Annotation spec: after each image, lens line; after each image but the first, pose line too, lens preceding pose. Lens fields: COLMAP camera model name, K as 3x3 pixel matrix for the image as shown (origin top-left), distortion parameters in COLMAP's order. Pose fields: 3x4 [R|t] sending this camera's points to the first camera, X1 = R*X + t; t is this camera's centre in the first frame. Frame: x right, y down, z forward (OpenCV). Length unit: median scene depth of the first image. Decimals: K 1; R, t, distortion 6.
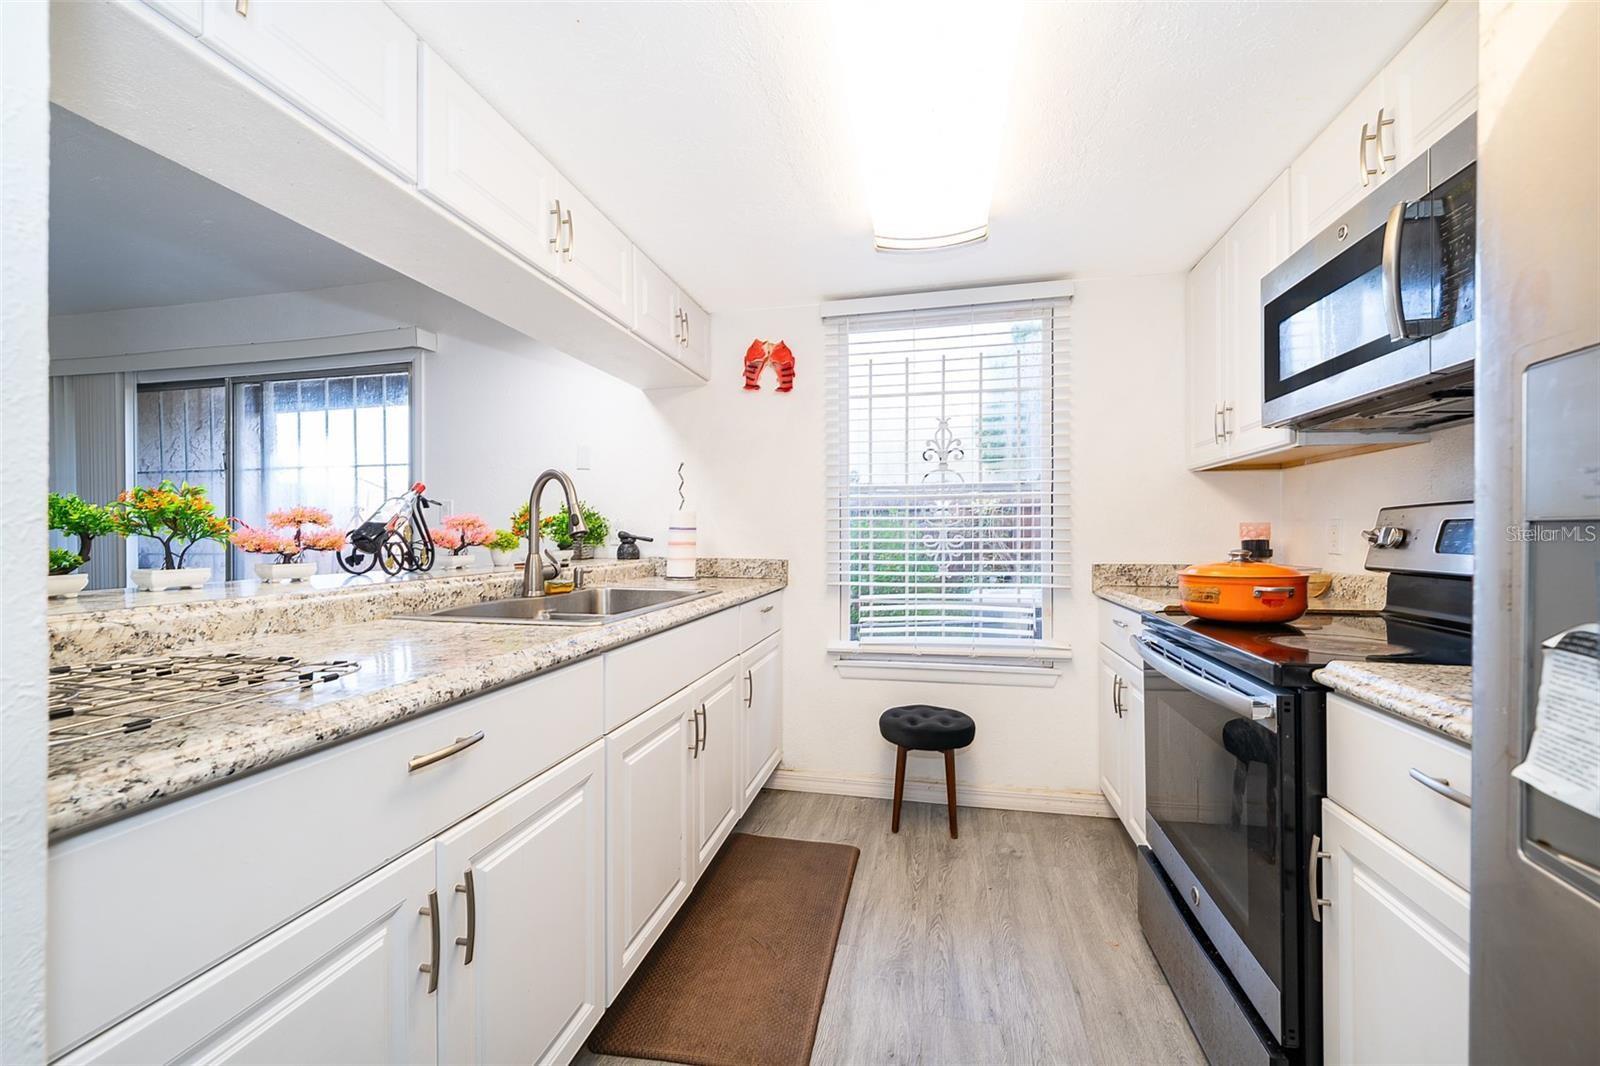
lens RADIAL K [[659.3, 0, 795.6], [0, 659.3, 536.1], [0, 0, 1]] dist [-0.001652, 0.000436]
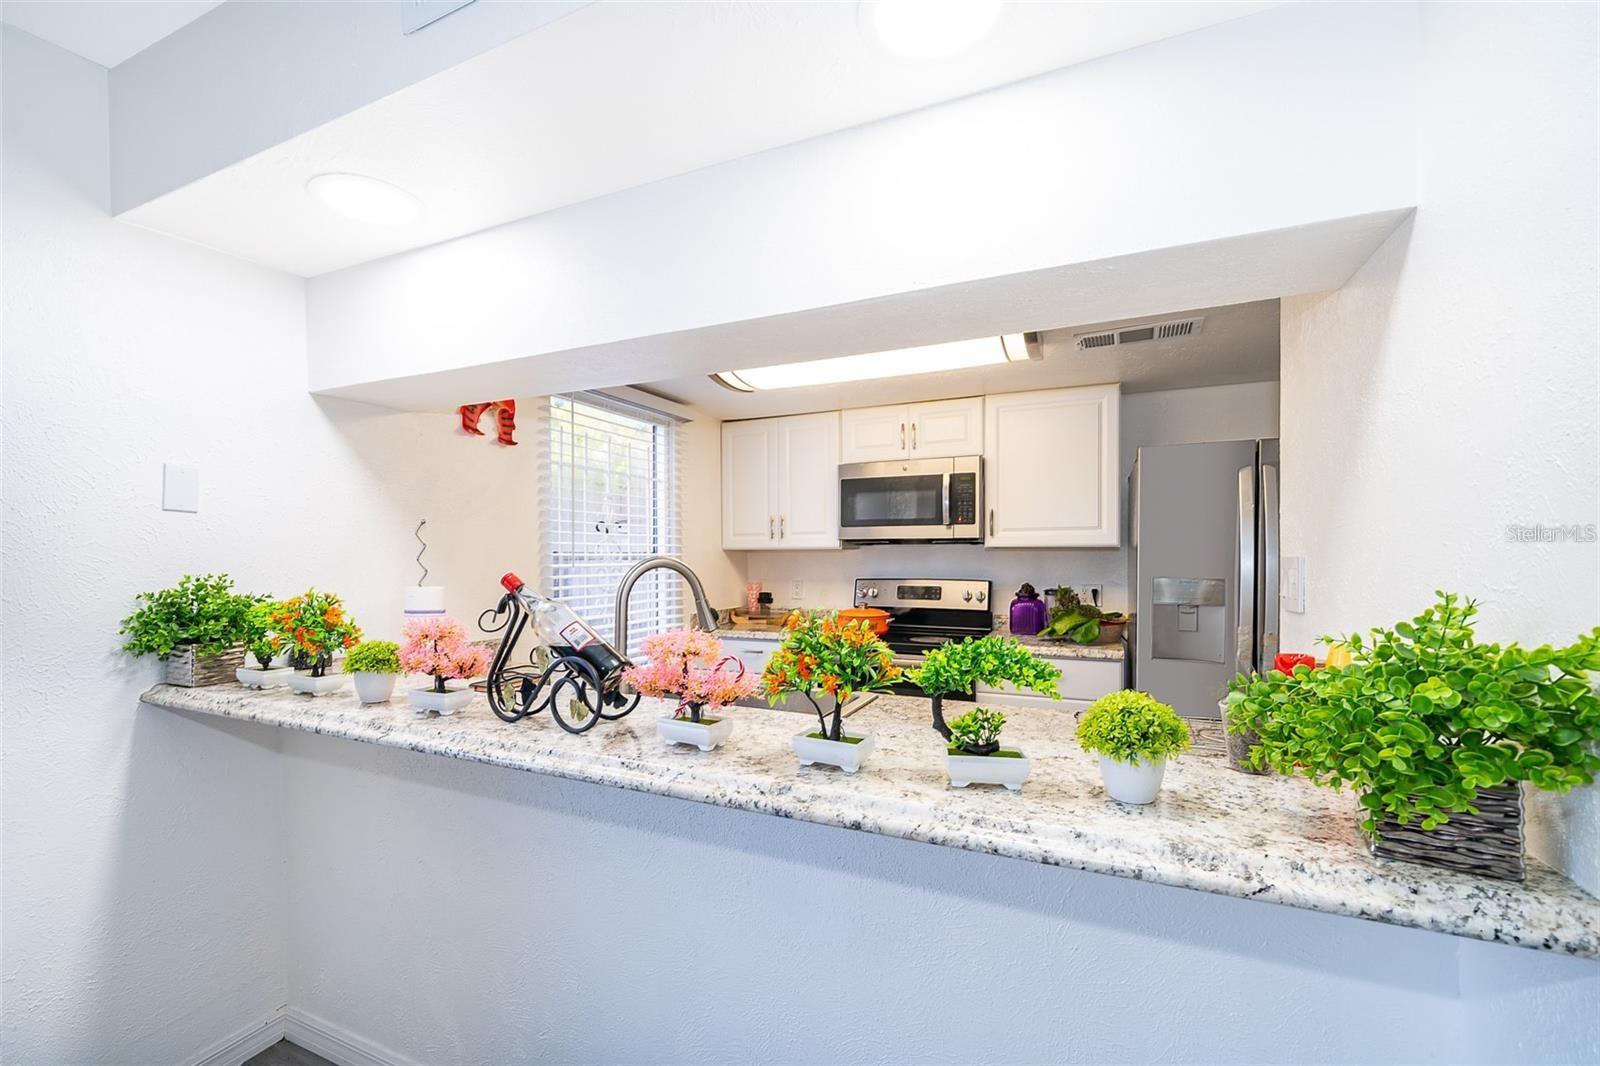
lens RADIAL K [[659.3, 0, 804.2], [0, 659.3, 557.5], [0, 0, 1]] dist [-0.001652, 0.000436]
pose [[0.192095, 0.000046, 0.981376, -0.988202], [0.007519, 0.999971, -0.001519, -0.084436], [-0.981348, 0.007671, 0.192089, 0.573036]]
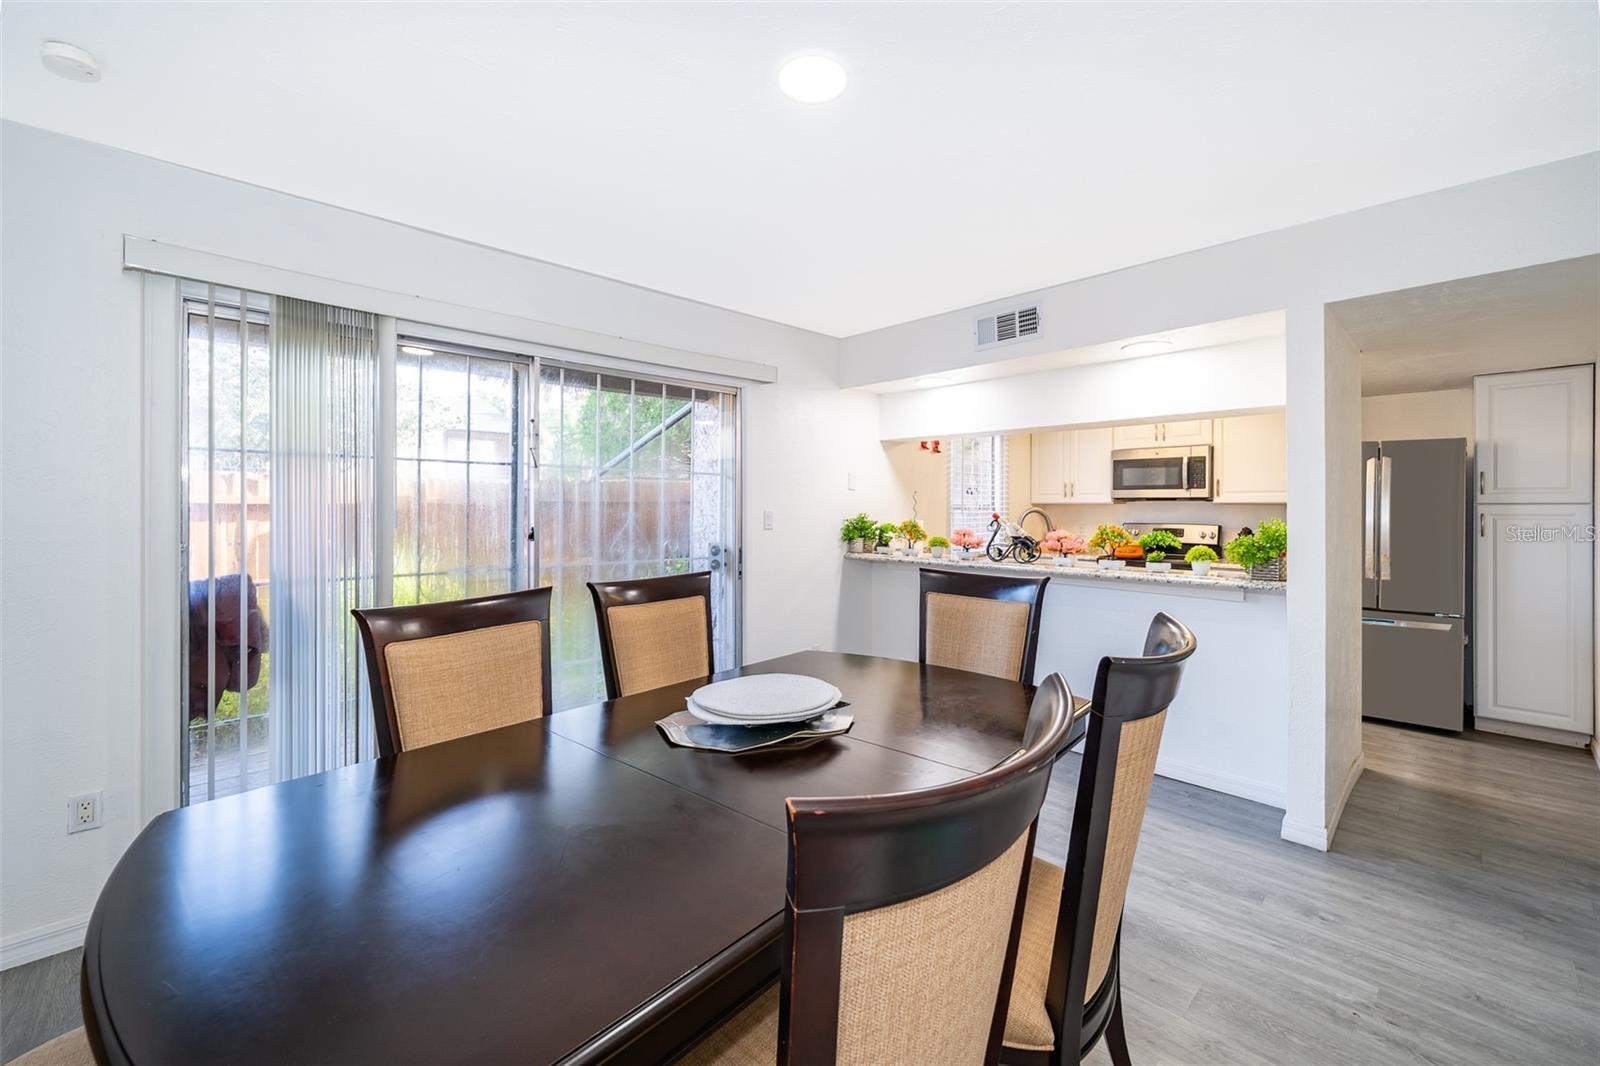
lens RADIAL K [[659.3, 0, 818.6], [0, 659.3, 505.3], [0, 0, 1]] dist [-0.001652, 0.000436]
pose [[0.525054, 0.008495, 0.851026, -2.129190], [-0.001412, 0.999957, -0.009111, -0.076028], [-0.851067, 0.003582, 0.525044, 0.427663]]
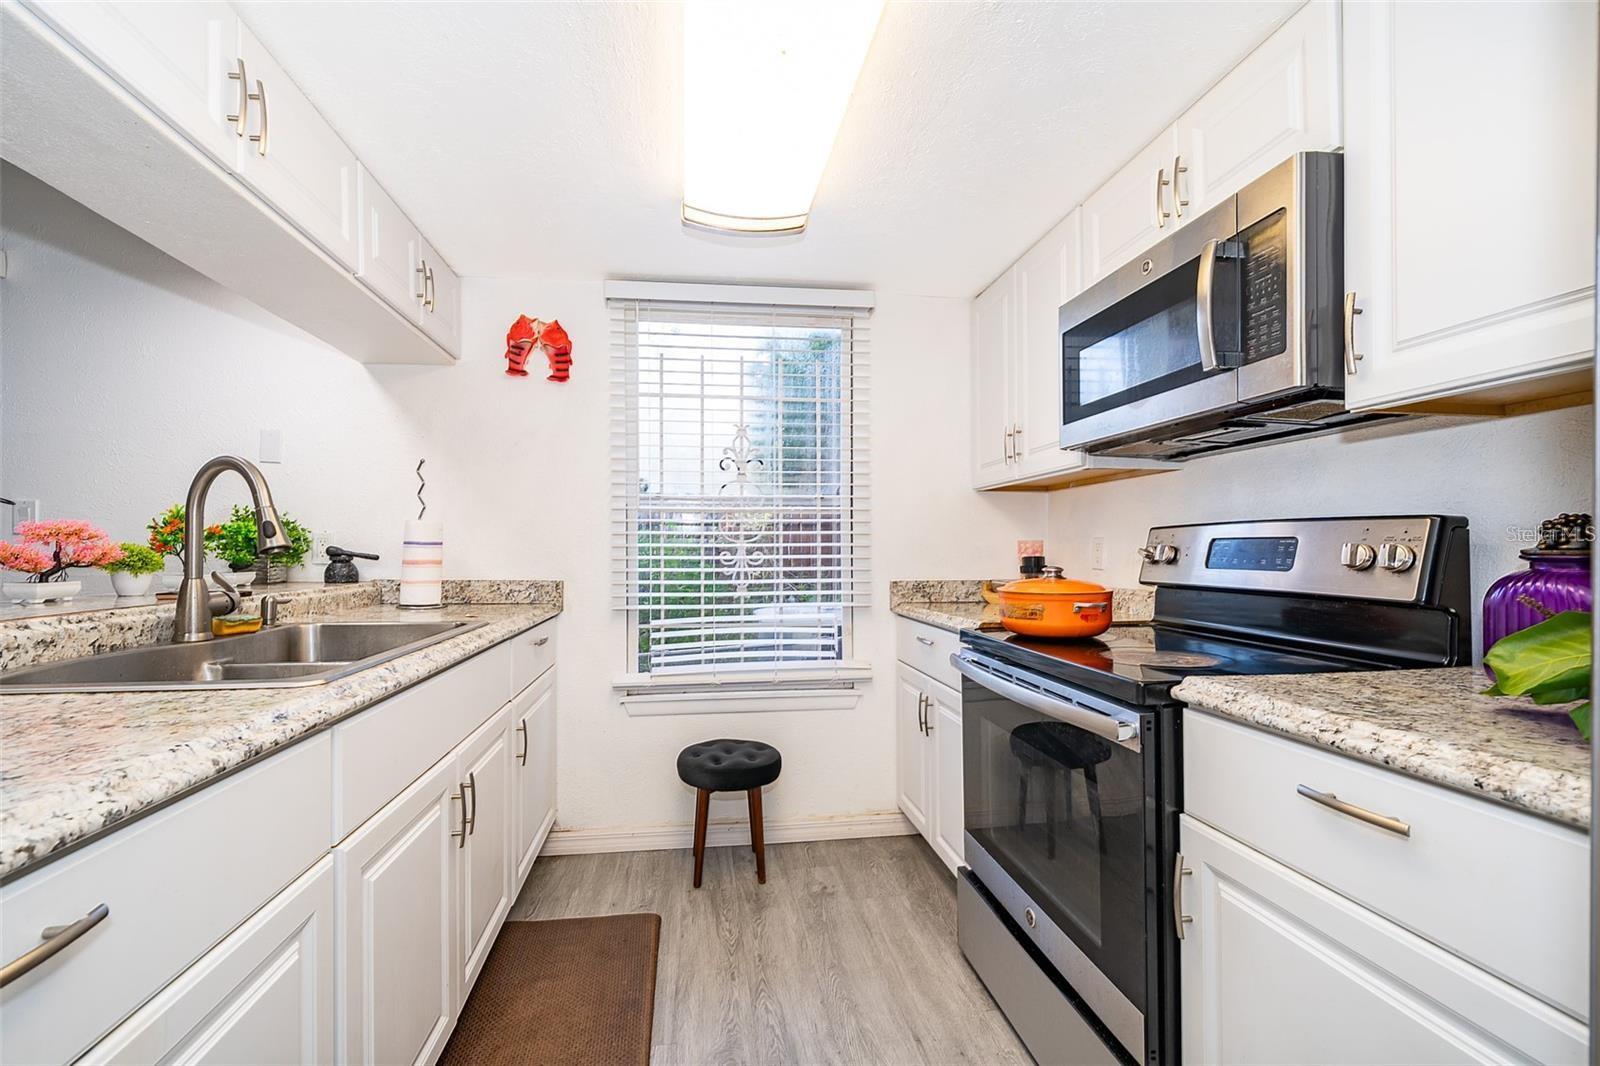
lens RADIAL K [[659.3, 0, 766.9], [0, 659.3, 551.6], [0, 0, 1]] dist [-0.001652, 0.000436]
pose [[0.937316, 0.000933, 0.348479, -0.076577], [-0.000507, 0.999999, -0.001313, -0.000482], [-0.348480, 0.001054, 0.937316, 0.149990]]
